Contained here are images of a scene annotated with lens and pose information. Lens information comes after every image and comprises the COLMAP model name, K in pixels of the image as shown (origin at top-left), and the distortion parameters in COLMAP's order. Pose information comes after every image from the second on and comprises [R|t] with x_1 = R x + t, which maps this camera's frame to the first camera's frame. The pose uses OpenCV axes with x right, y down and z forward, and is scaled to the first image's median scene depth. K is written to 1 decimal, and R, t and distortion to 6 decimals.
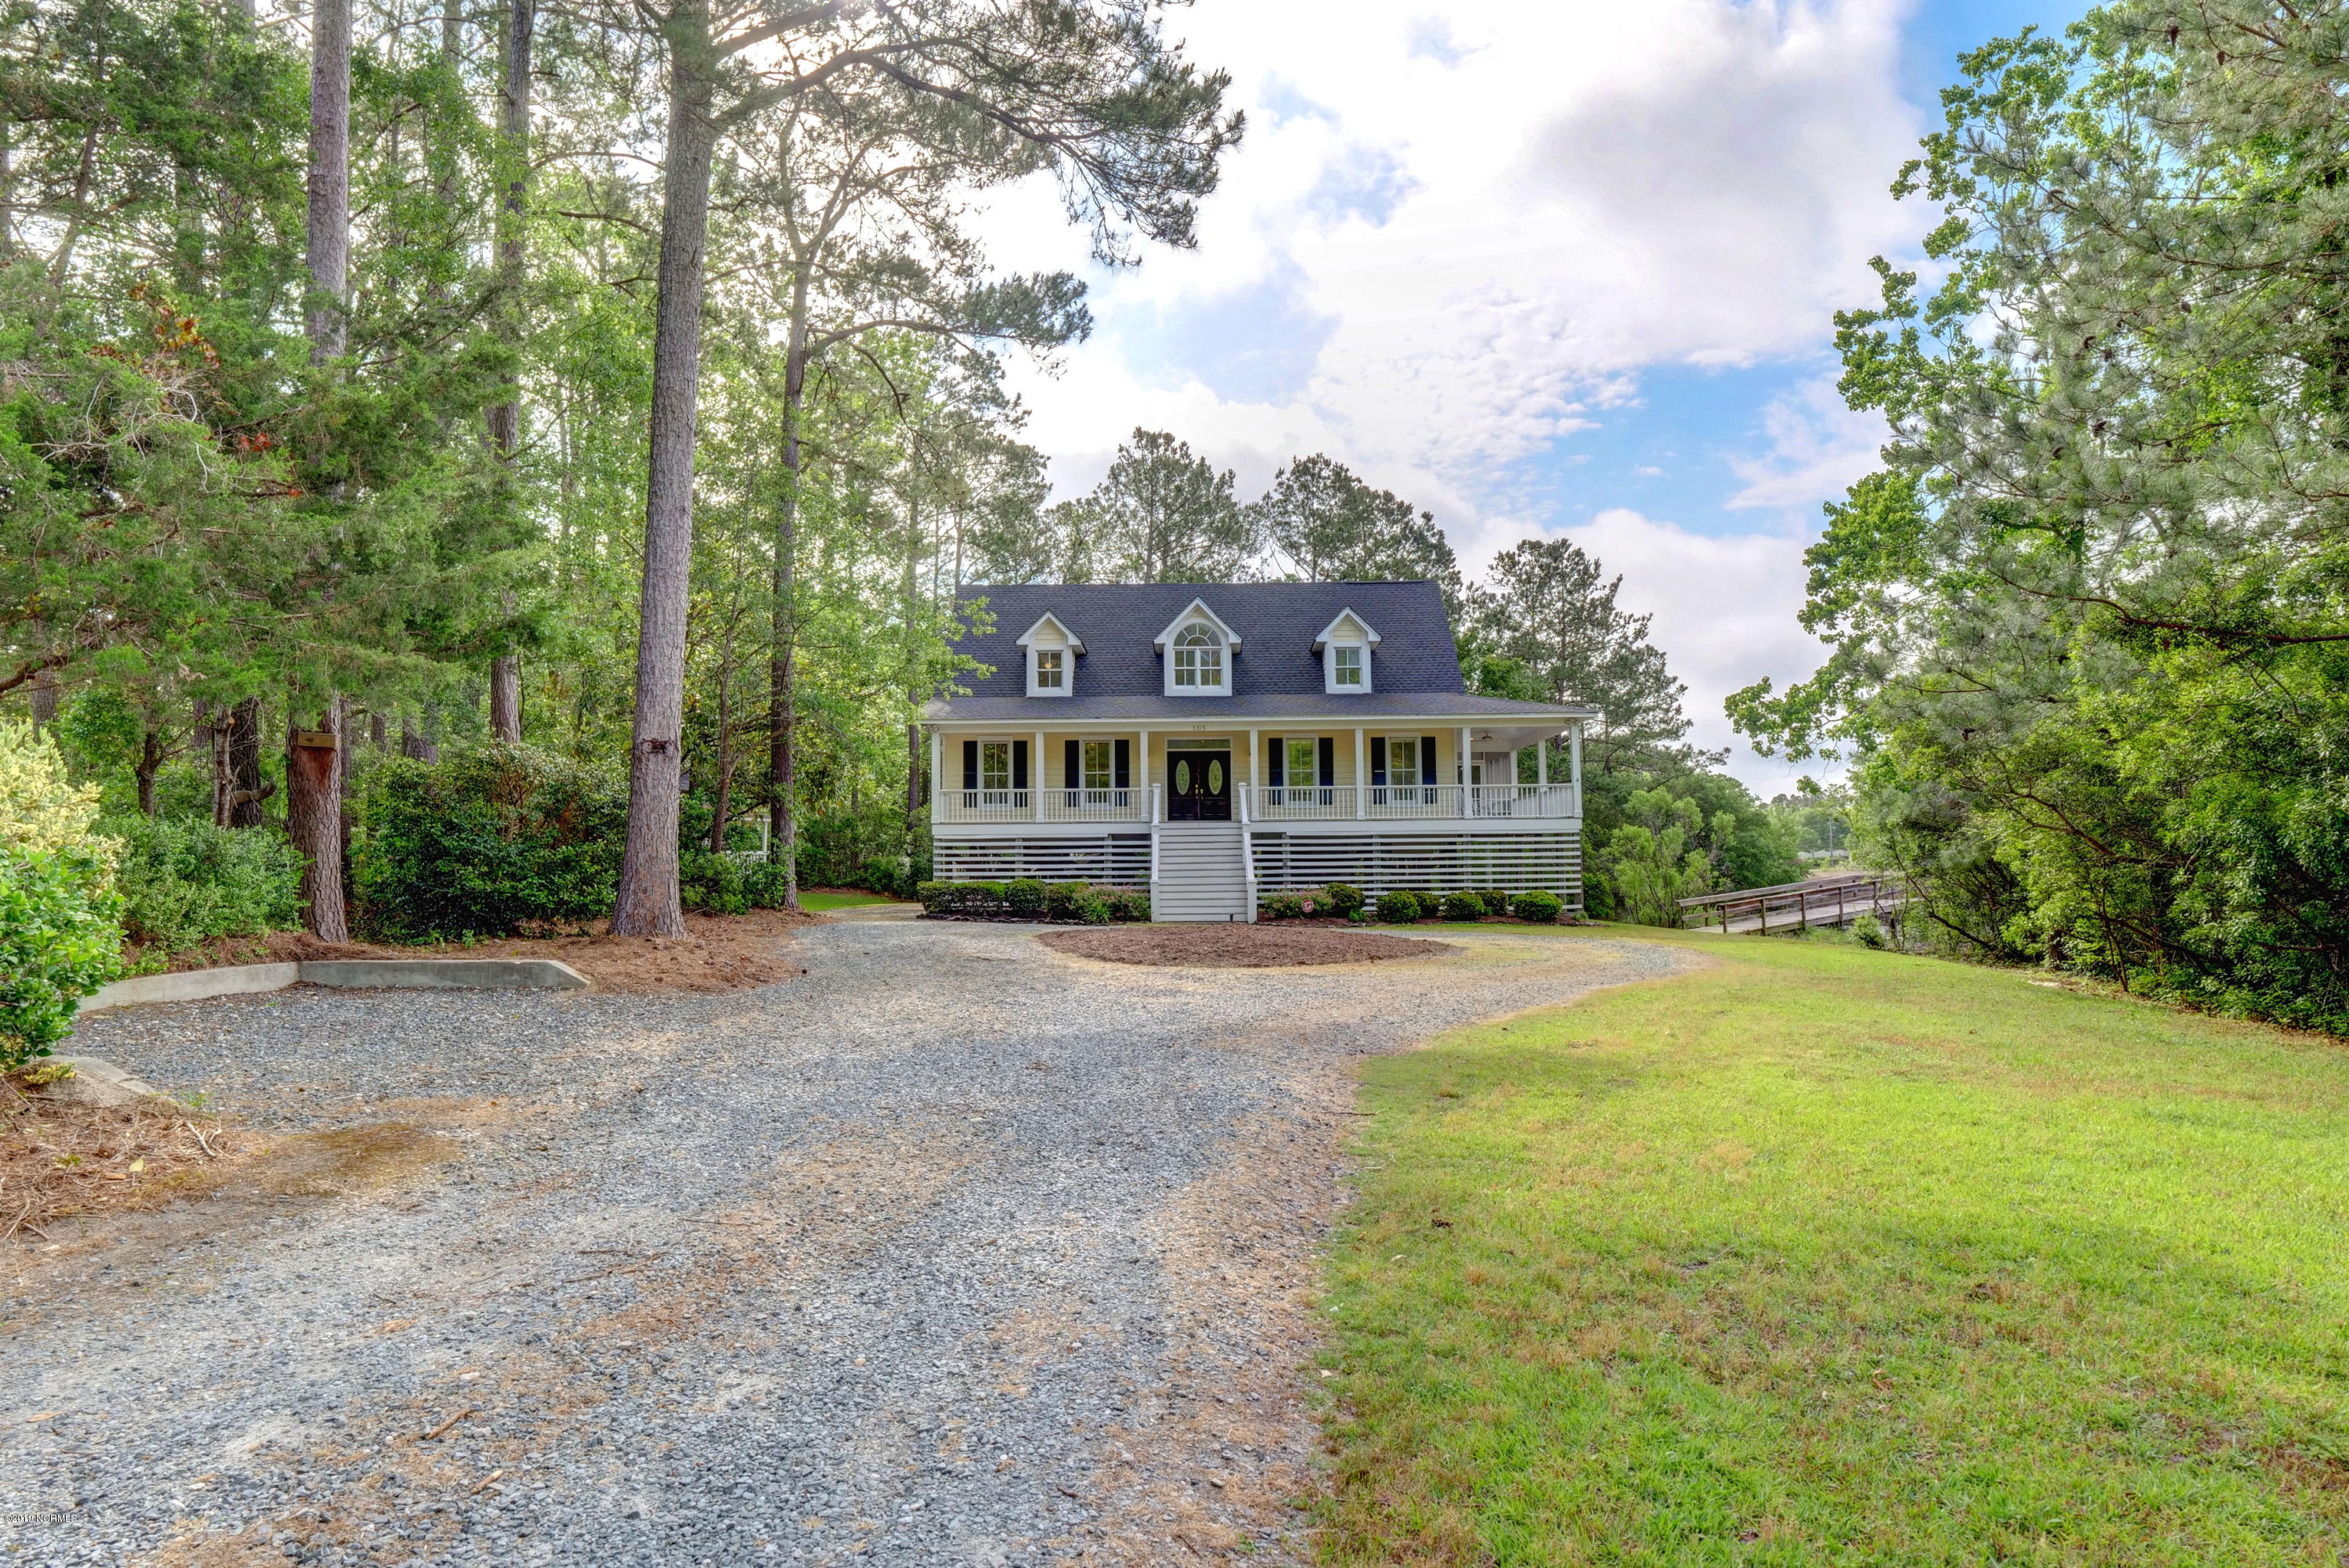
lens RADIAL K [[1405.0, 0, 1174.7], [0, 1405.0, 744.7], [0, 0, 1]] dist [-0.000632, 0.000591]
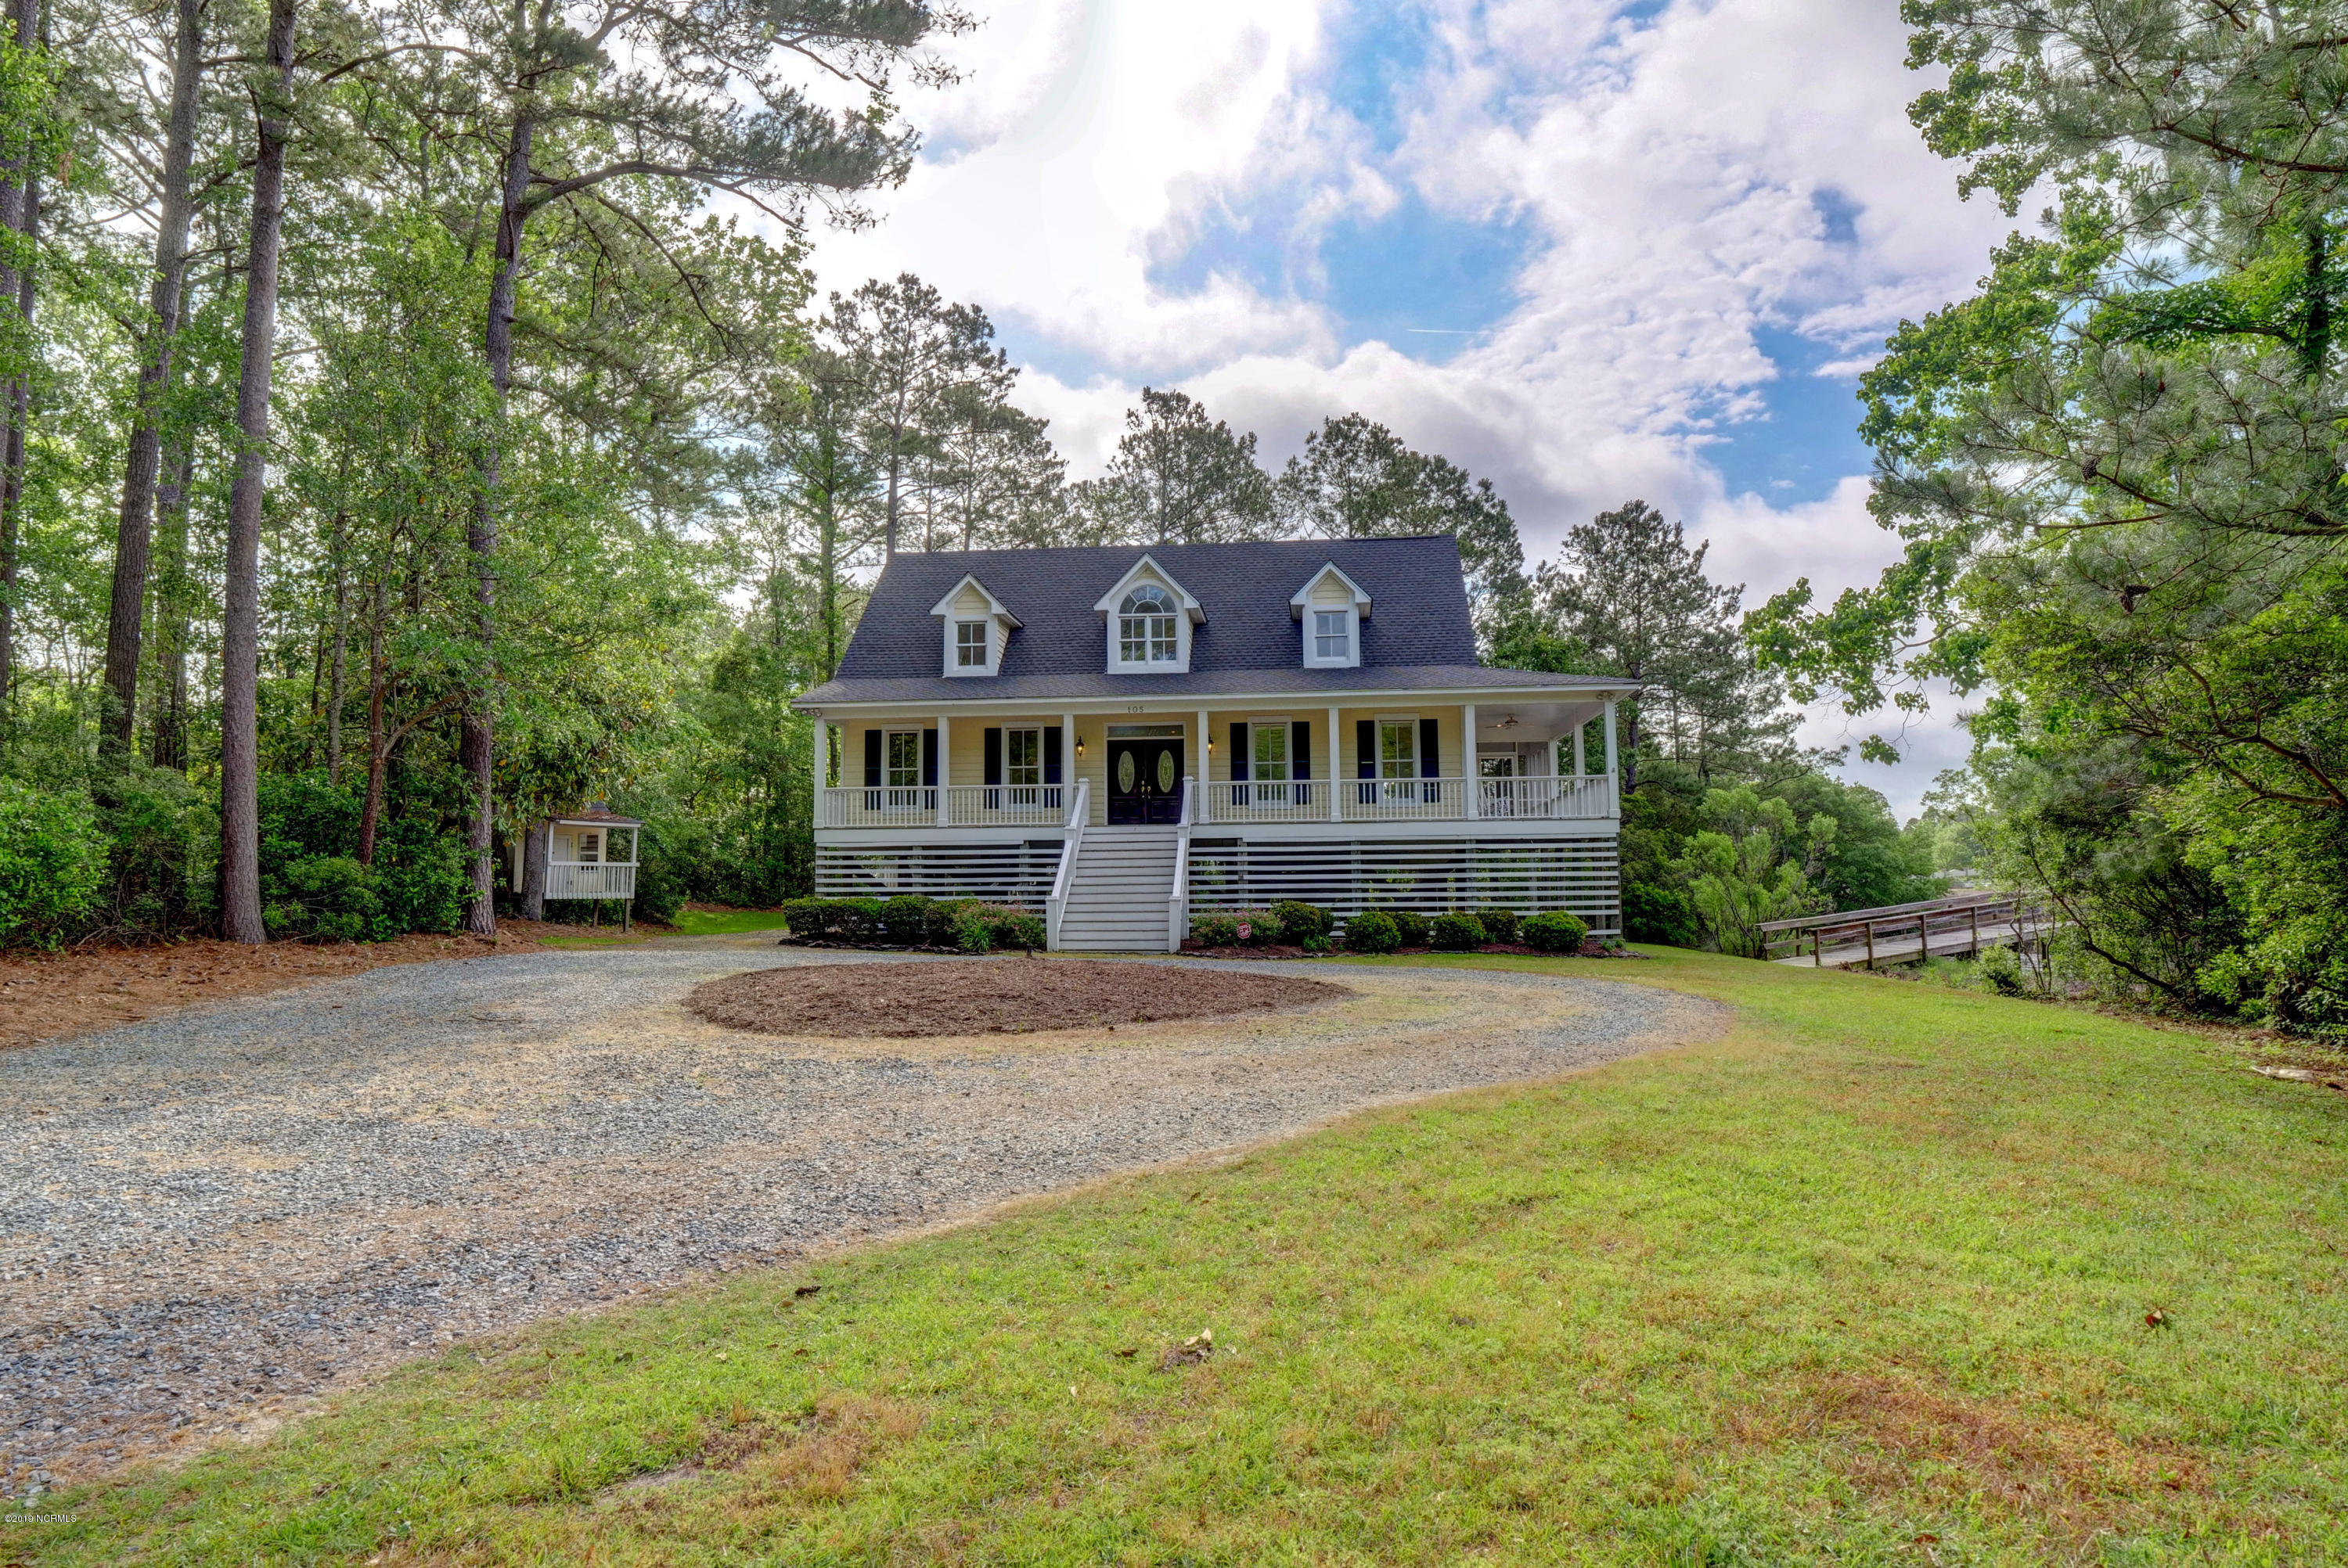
lens RADIAL K [[1404.4, 0, 1174.2], [0, 1404.4, 744.7], [0, 0, 1]] dist [-0.000632, 0.000591]
pose [[0.996063, -0.008387, -0.088252, 0.106096], [0.007173, 0.999875, -0.014063, 0.019190], [0.088359, 0.013375, 0.995999, 0.187186]]
